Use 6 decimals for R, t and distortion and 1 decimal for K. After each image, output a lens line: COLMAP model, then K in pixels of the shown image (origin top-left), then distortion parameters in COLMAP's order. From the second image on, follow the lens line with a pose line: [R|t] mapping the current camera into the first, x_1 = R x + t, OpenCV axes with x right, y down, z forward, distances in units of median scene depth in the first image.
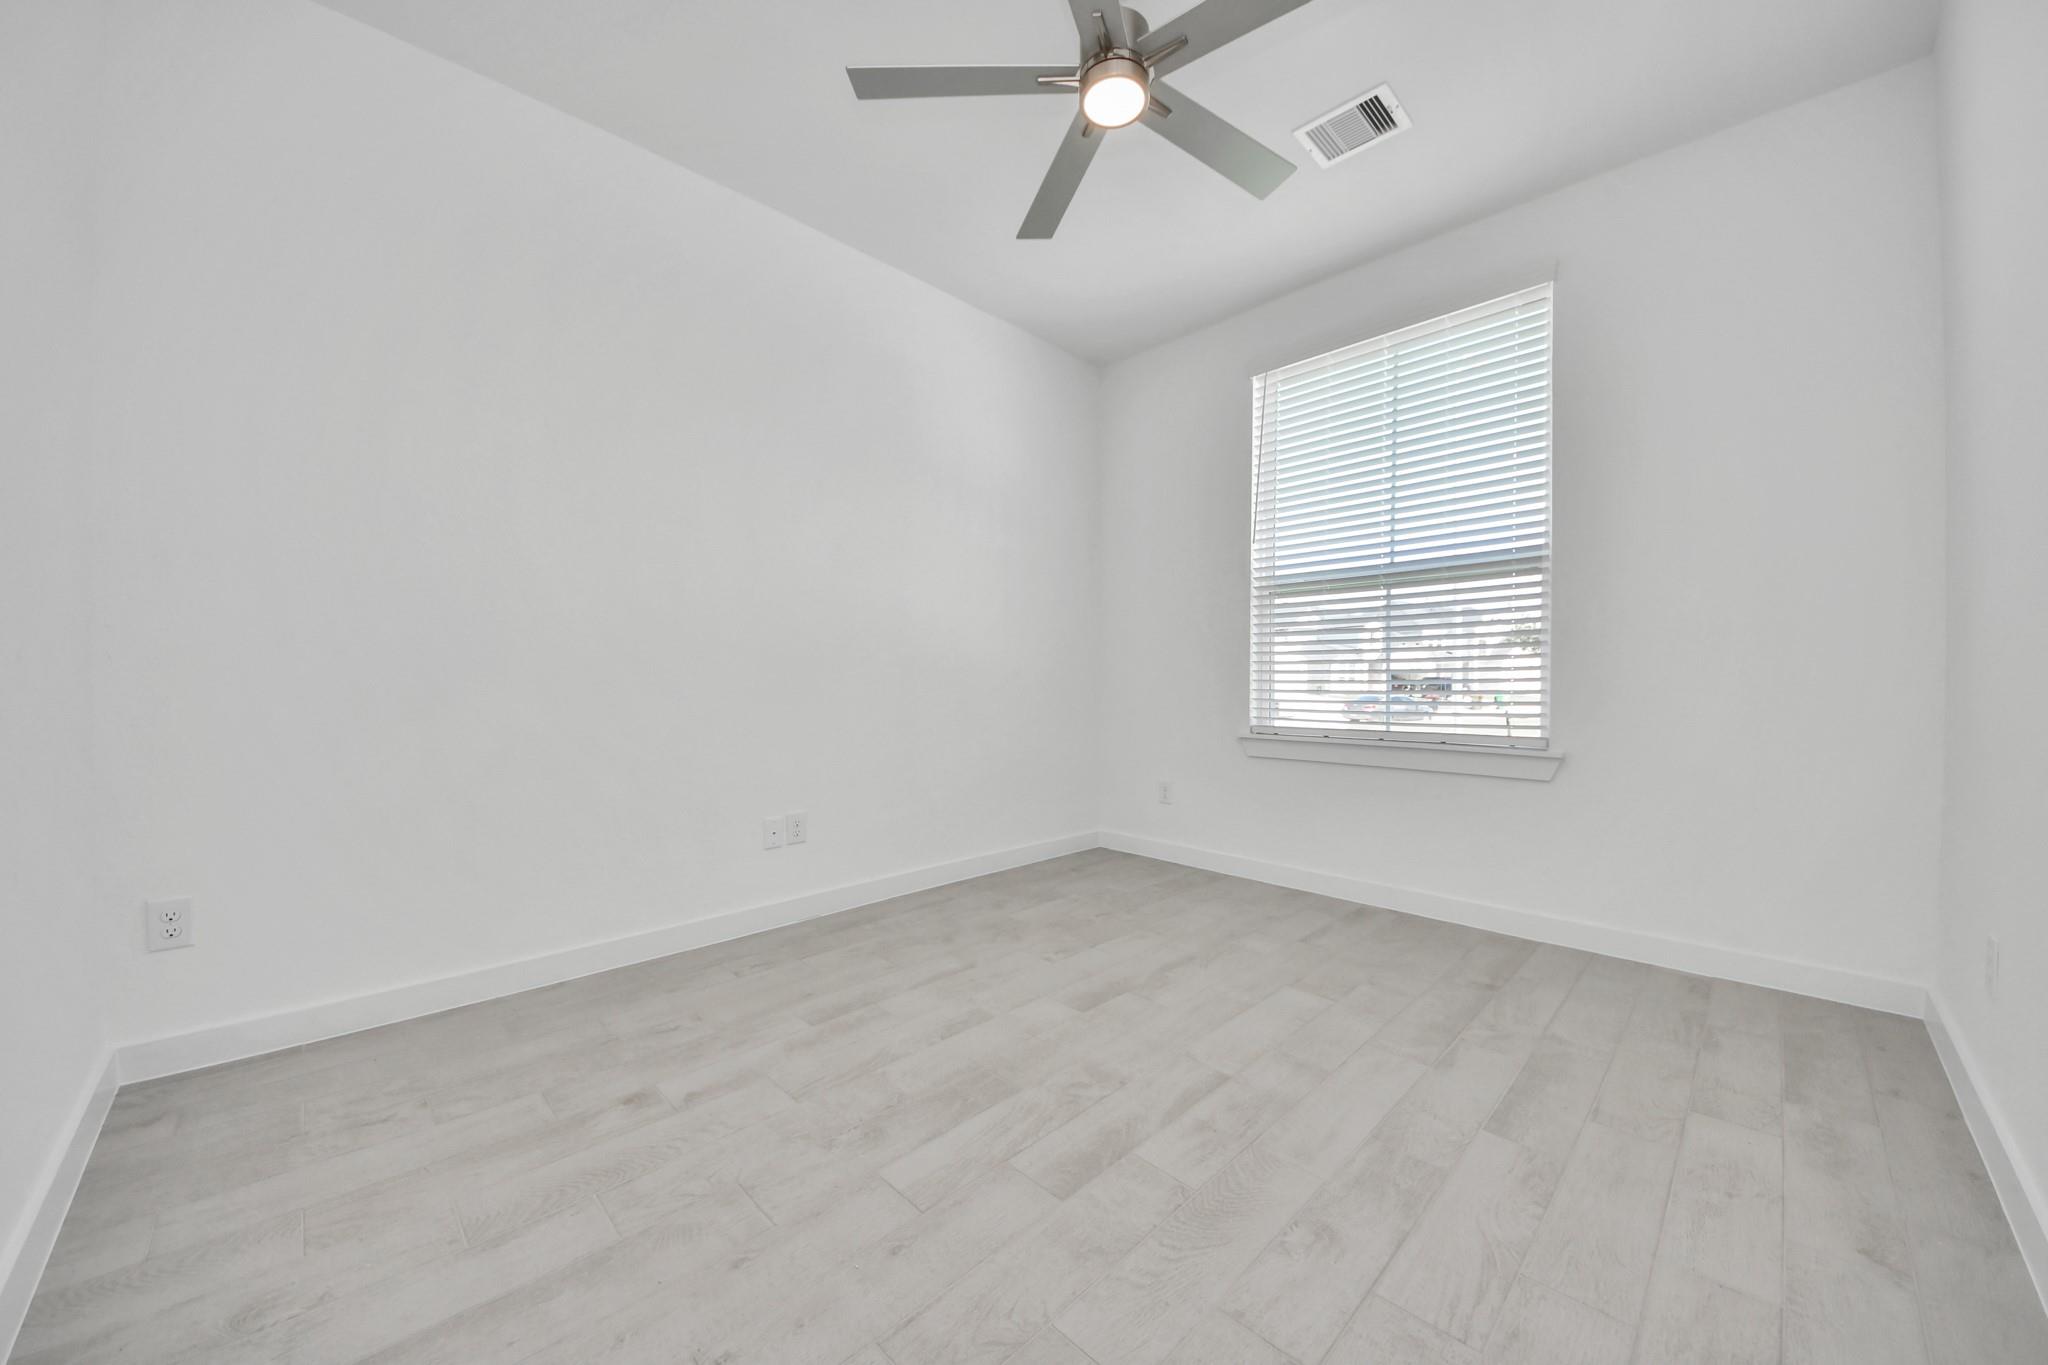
lens RADIAL K [[752.1, 0, 1022.6], [0, 752.1, 682.0], [0, 0, 1]] dist [-0.001928, 0.000652]
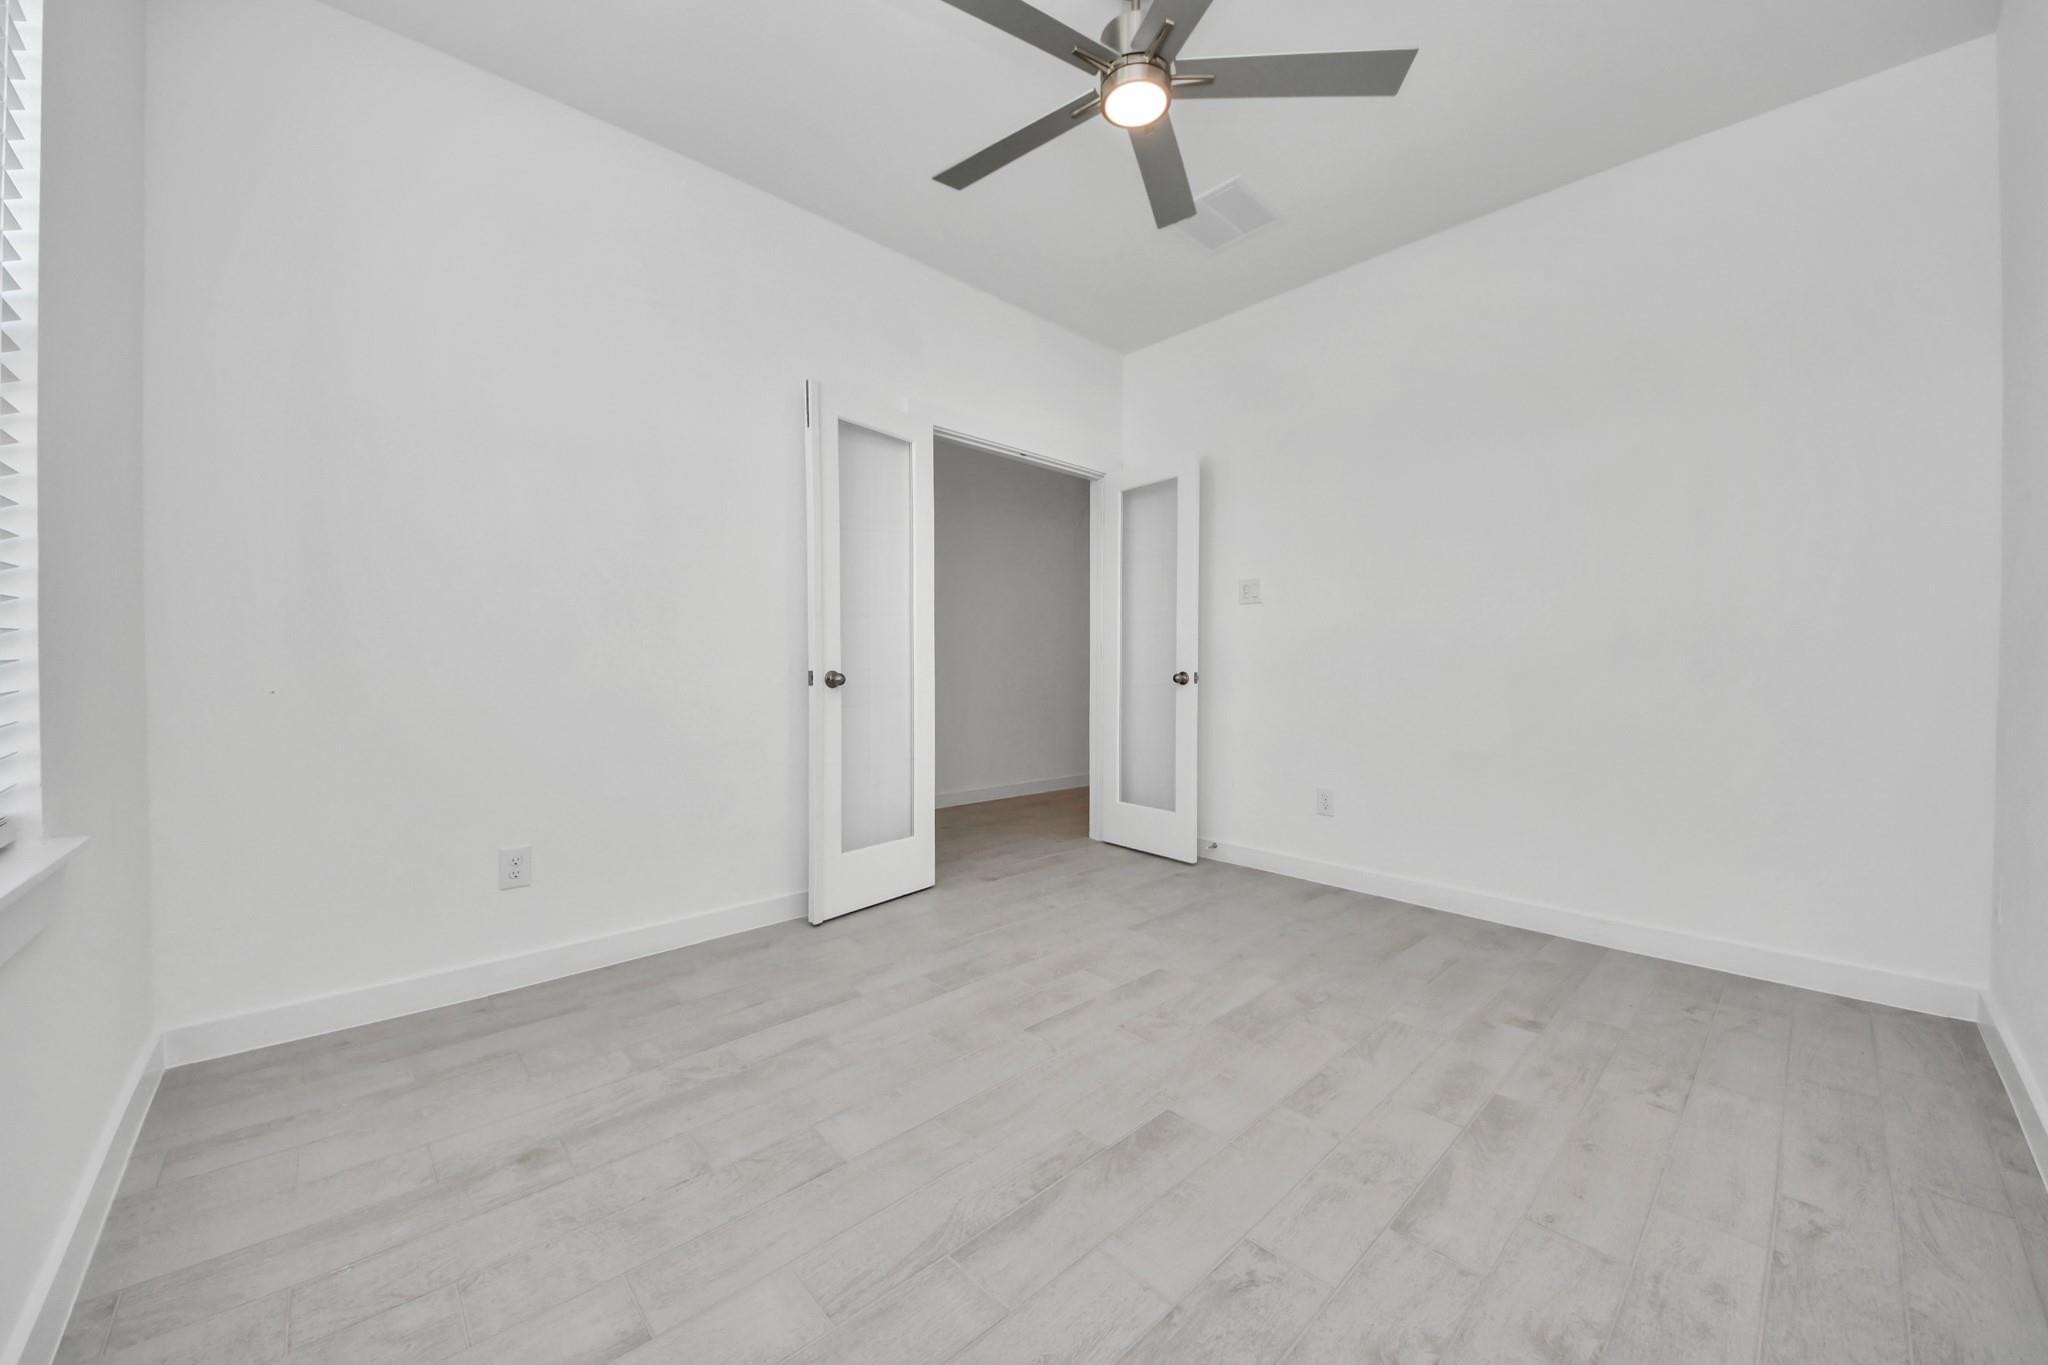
lens RADIAL K [[752.1, 0, 1025.5], [0, 752.1, 673.6], [0, 0, 1]] dist [-0.001928, 0.000652]
pose [[-0.999651, -0.004006, 0.026121, 0.248562], [-0.003751, 0.999945, 0.009819, -0.010664], [-0.026159, 0.009717, -0.999611, 2.112823]]
